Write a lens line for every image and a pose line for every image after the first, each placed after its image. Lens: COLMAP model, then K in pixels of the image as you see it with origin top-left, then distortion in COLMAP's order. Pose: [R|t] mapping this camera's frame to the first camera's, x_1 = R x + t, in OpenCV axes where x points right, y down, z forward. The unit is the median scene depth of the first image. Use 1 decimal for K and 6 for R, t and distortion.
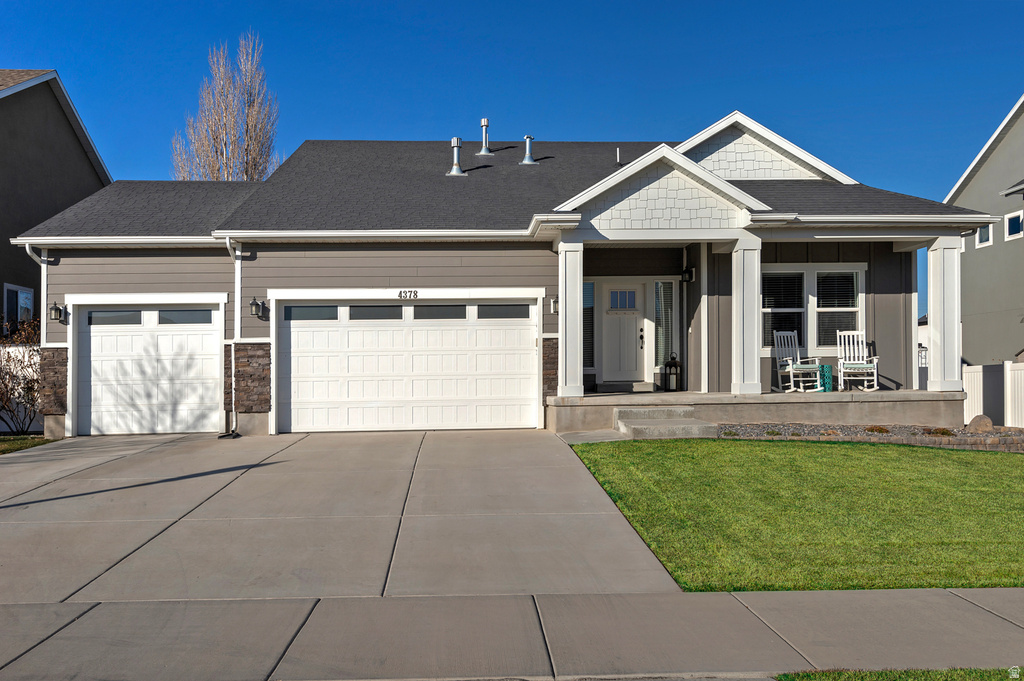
lens RADIAL K [[798.5, 0, 511.1], [0, 798.5, 340.7], [0, 0, 1]] dist [0.024427, -0.005728]
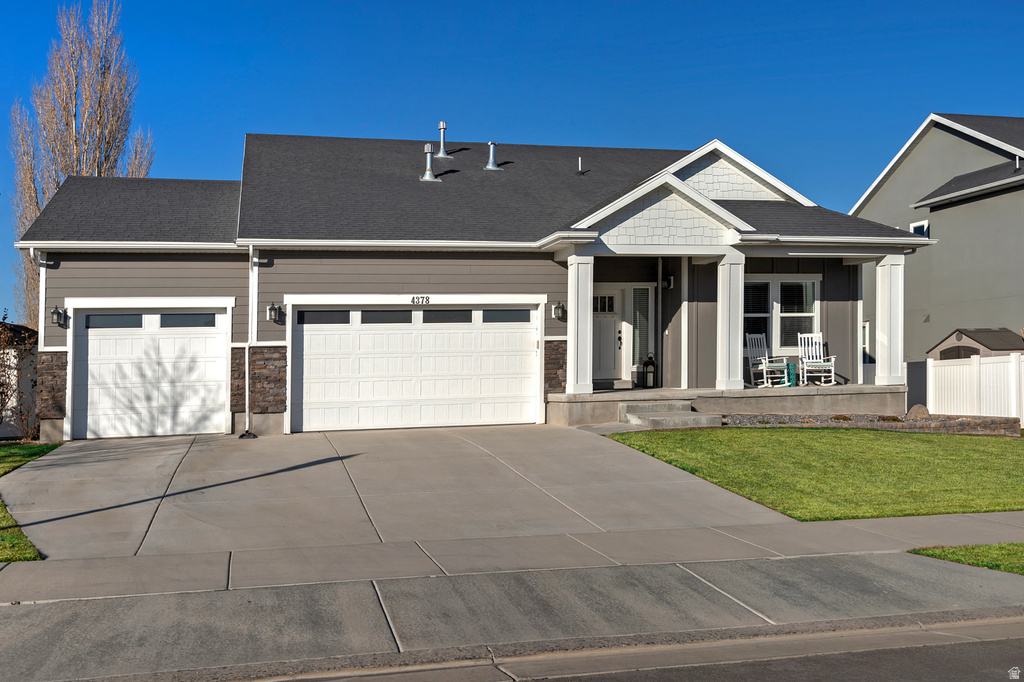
lens RADIAL K [[868.5, 0, 510.9], [0, 868.5, 340.4], [0, 0, 1]] dist [0.016059, 0.009896]
pose [[0.988743, -0.003566, 0.149581, -0.180946], [0.002776, 0.999981, 0.005492, -0.010069], [-0.149597, -0.005015, 0.988734, -0.164154]]
